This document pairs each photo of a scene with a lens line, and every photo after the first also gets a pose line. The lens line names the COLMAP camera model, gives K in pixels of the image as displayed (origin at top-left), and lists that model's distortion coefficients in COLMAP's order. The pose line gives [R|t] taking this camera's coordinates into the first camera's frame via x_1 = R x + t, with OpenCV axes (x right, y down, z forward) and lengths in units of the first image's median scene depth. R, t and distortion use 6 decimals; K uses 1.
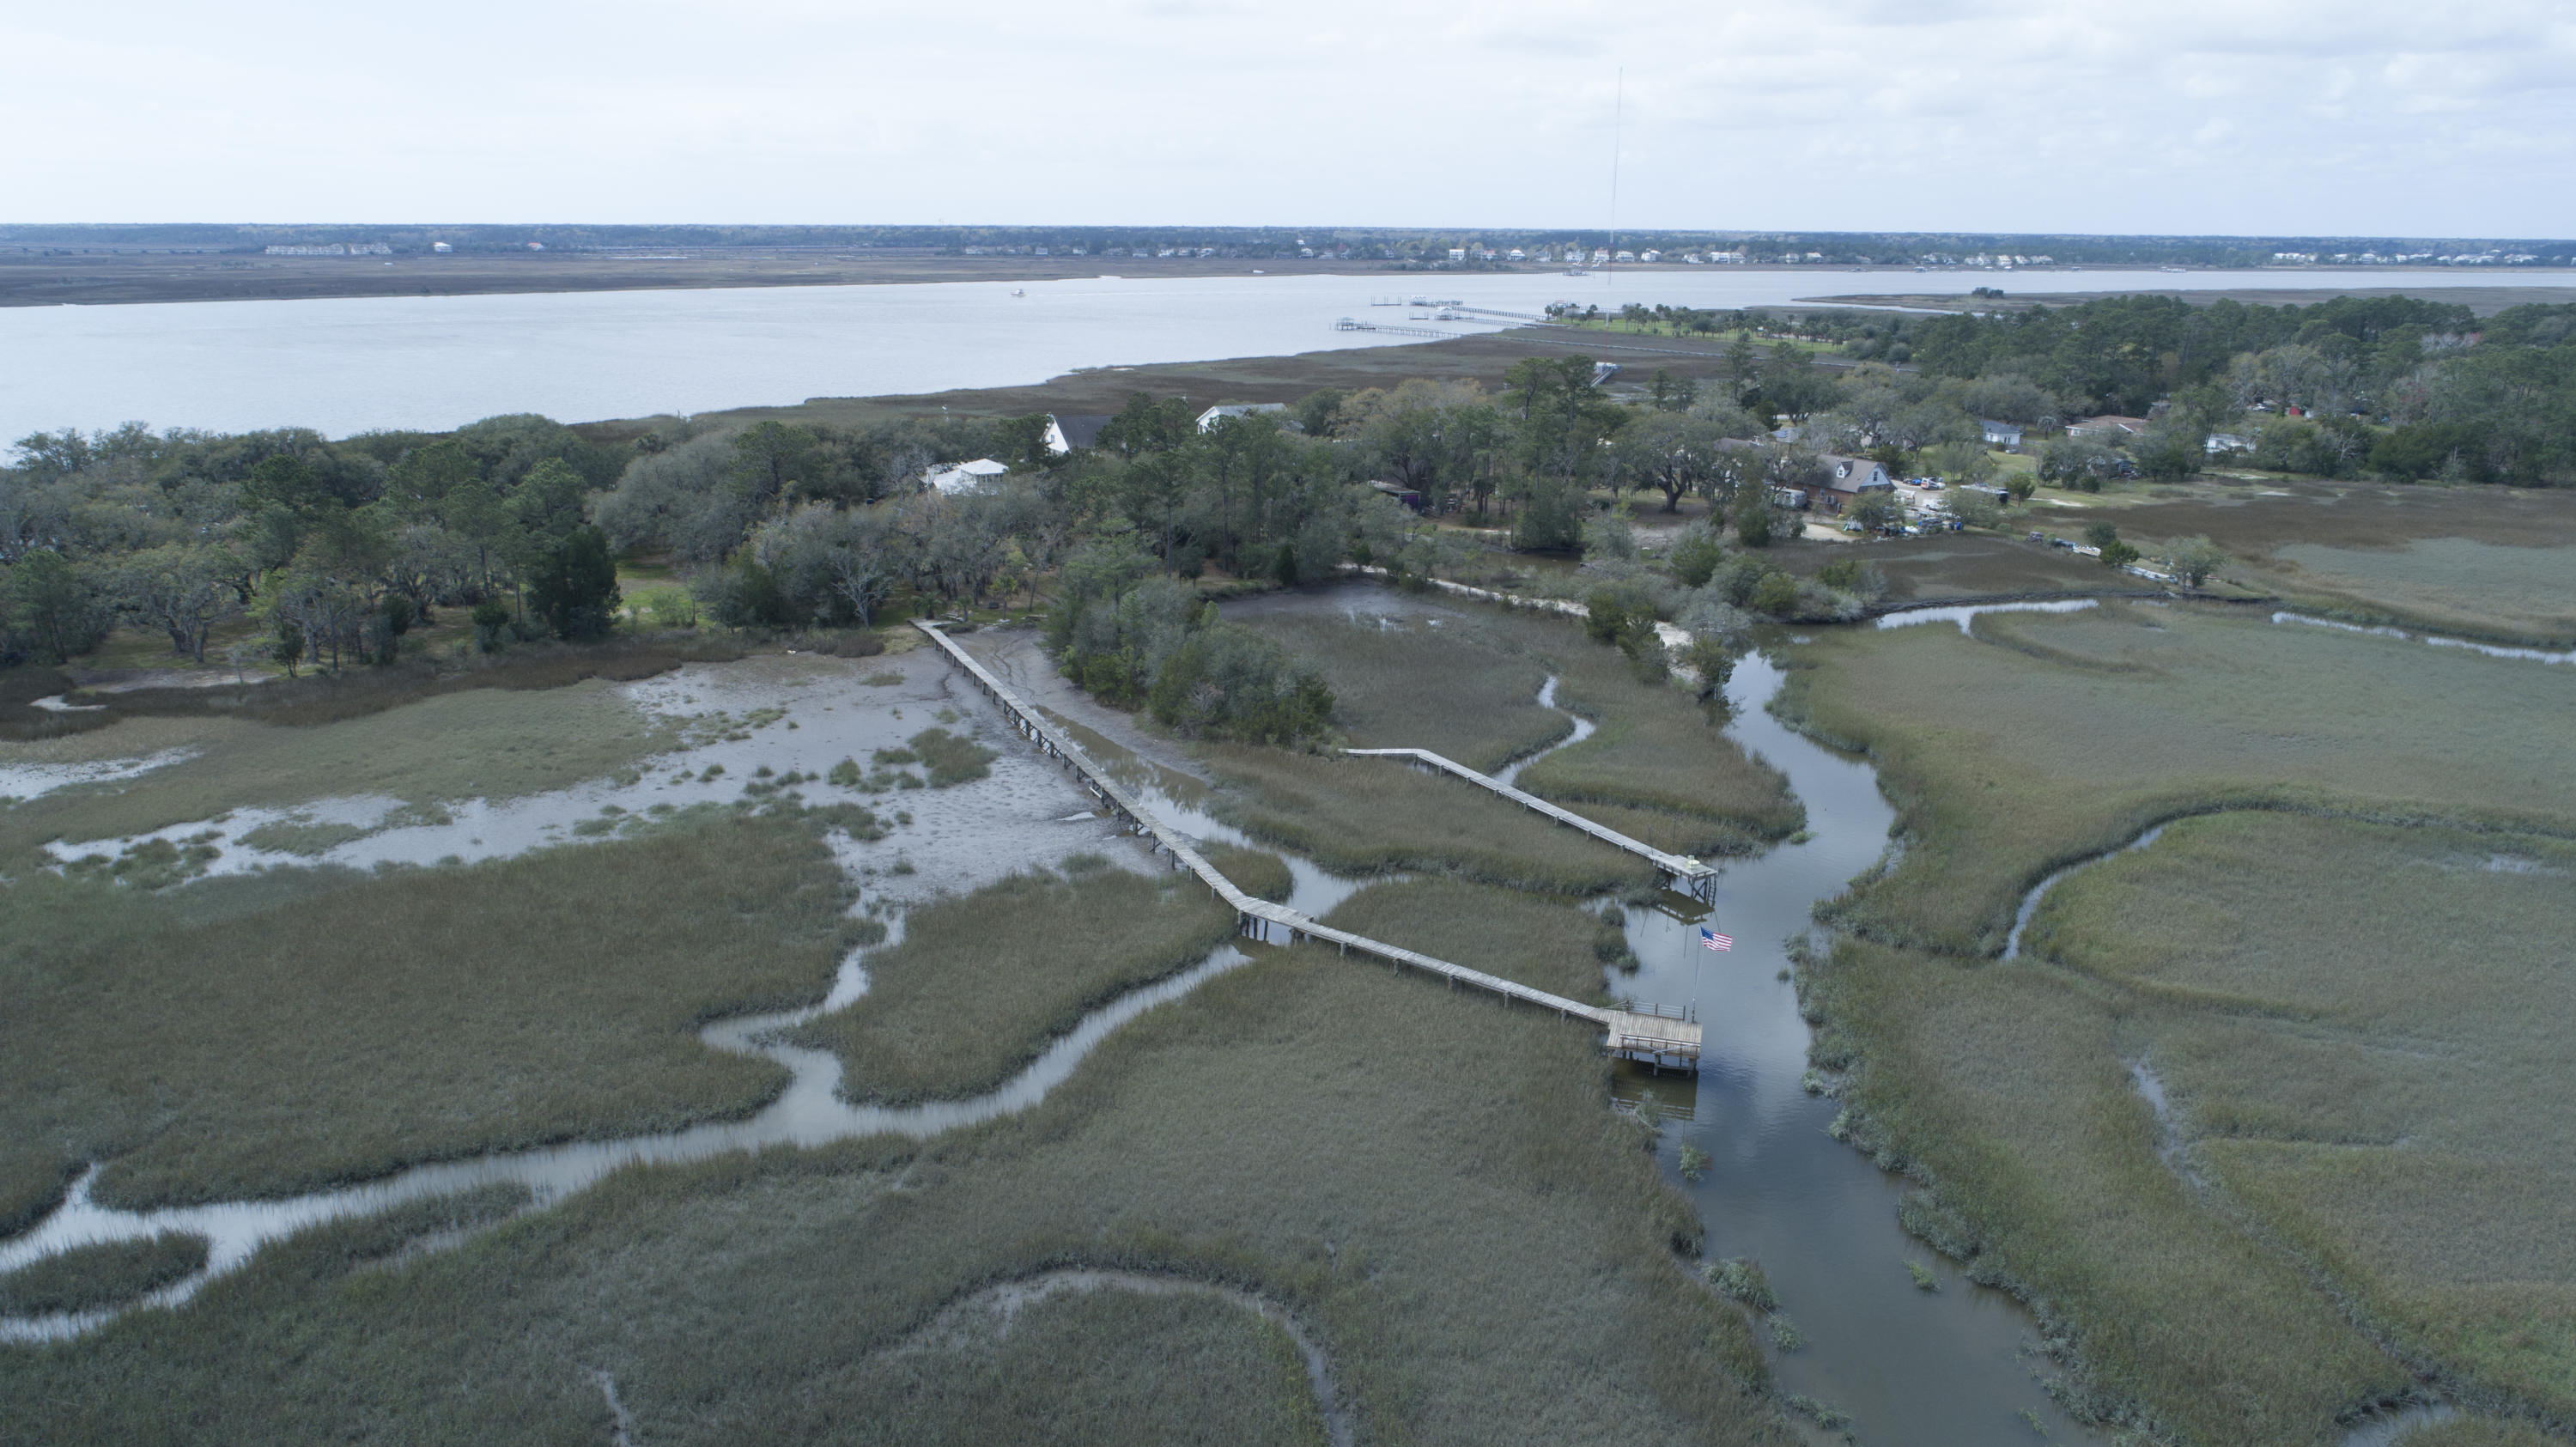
lens RADIAL K [[1727.9, 0, 1288.0], [0, 1727.9, 723.5], [0, 0, 1]] dist [-0.016014, 0.009229]
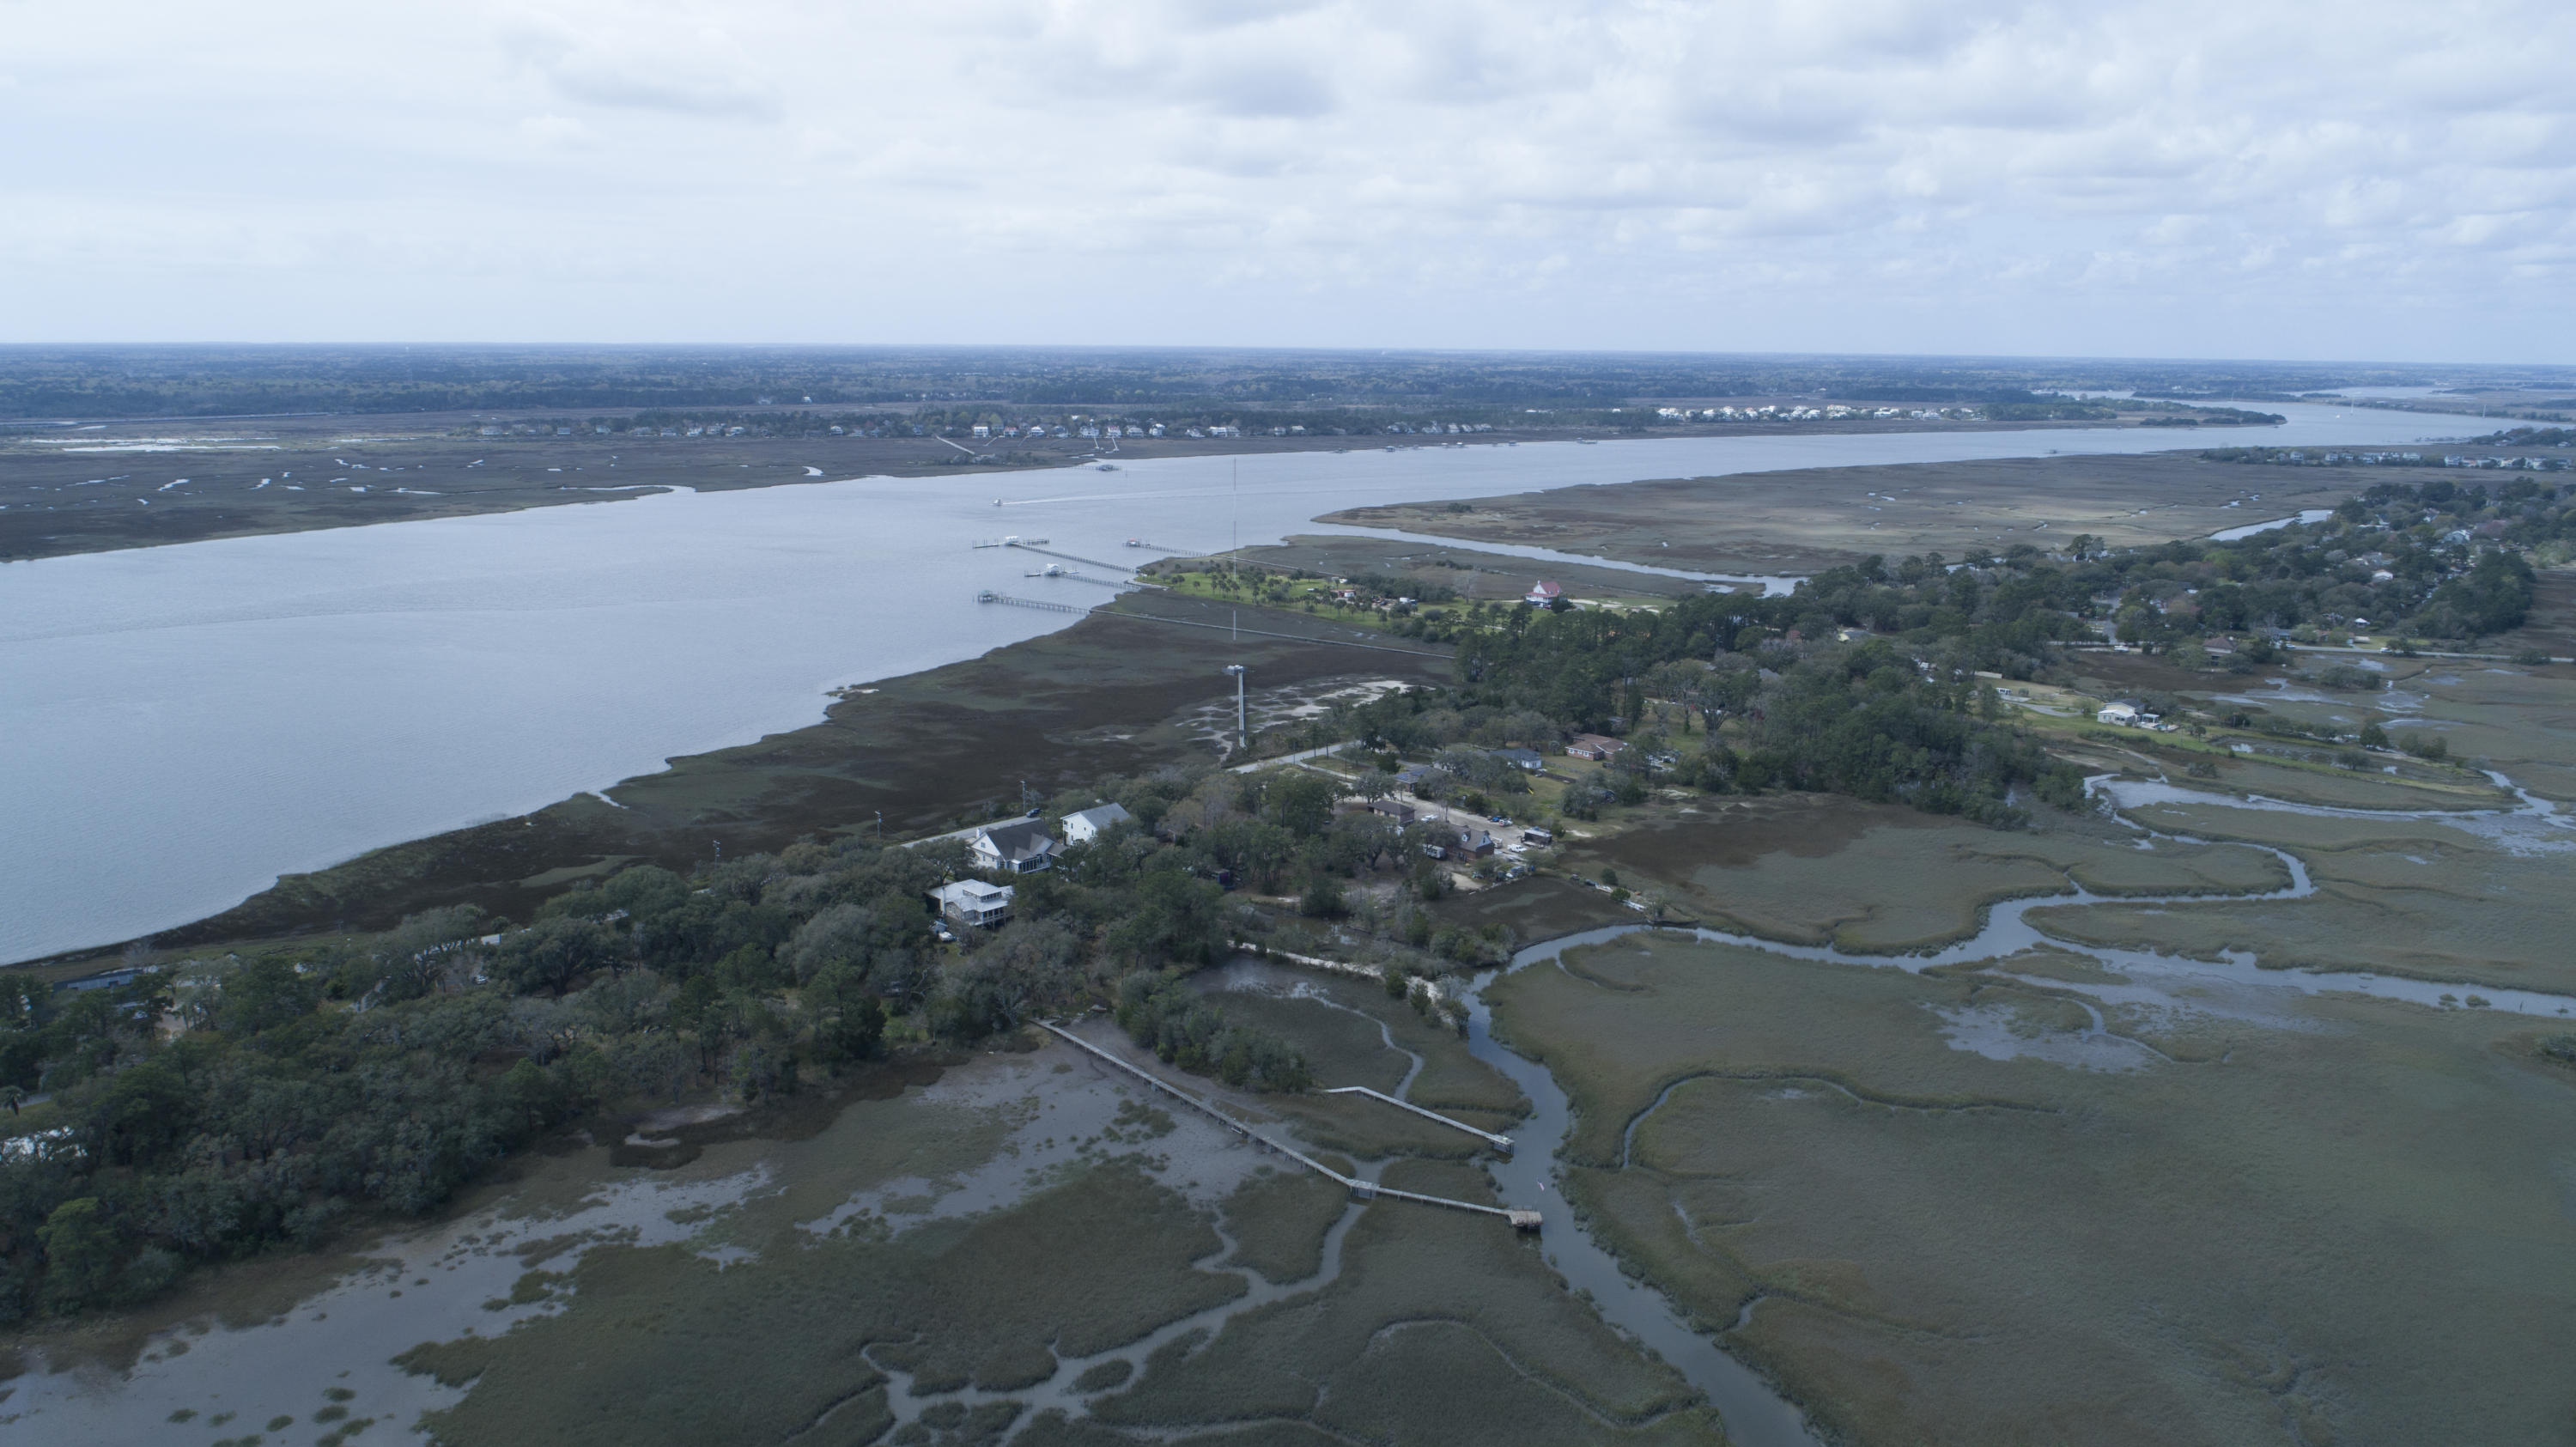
lens RADIAL K [[1727.9, 0, 1288.0], [0, 1727.9, 723.5], [0, 0, 1]] dist [-0.016014, 0.009229]
pose [[0.955475, -0.062604, 0.288354, -0.646060], [0.079485, 0.995718, -0.047197, -0.366487], [-0.284165, 0.068016, 0.956360, -1.161584]]
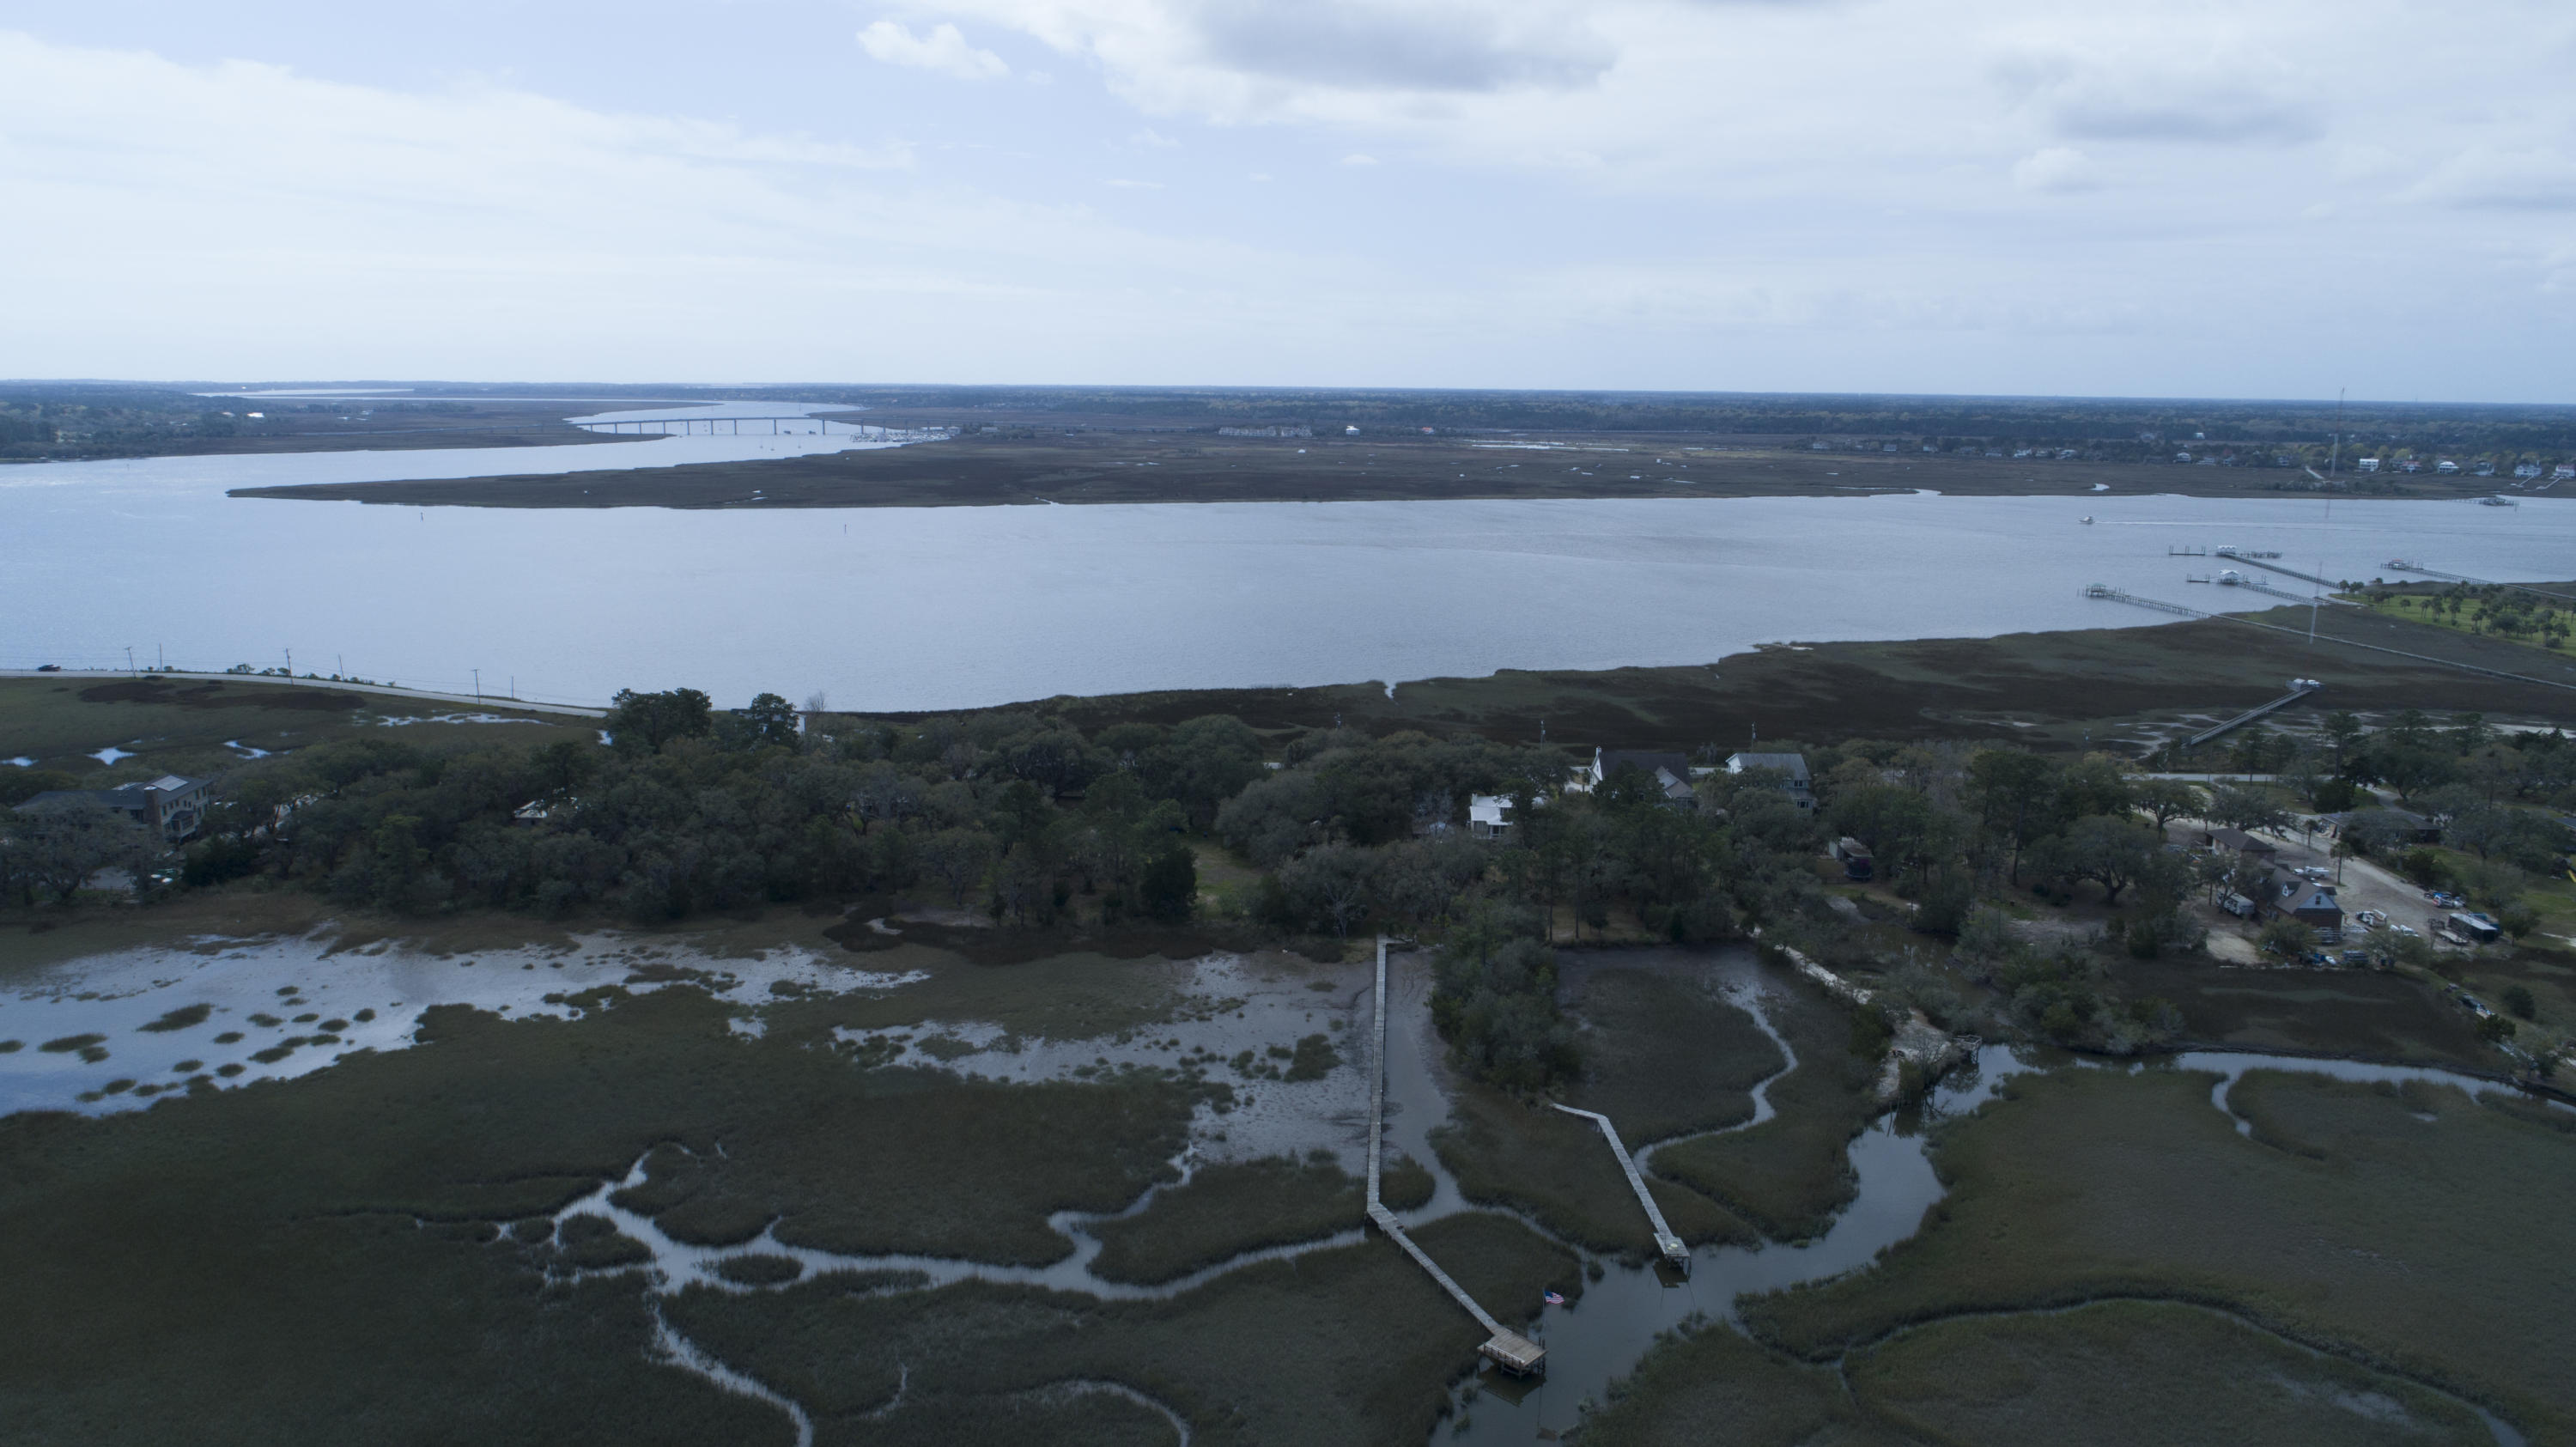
lens RADIAL K [[1727.9, 0, 1288.0], [0, 1727.9, 723.5], [0, 0, 1]] dist [-0.016014, 0.009229]
pose [[0.879940, 0.096687, -0.465142, 0.501168], [-0.137626, 0.988968, -0.054784, -0.200407], [0.454713, 0.112222, 0.883539, -0.429349]]
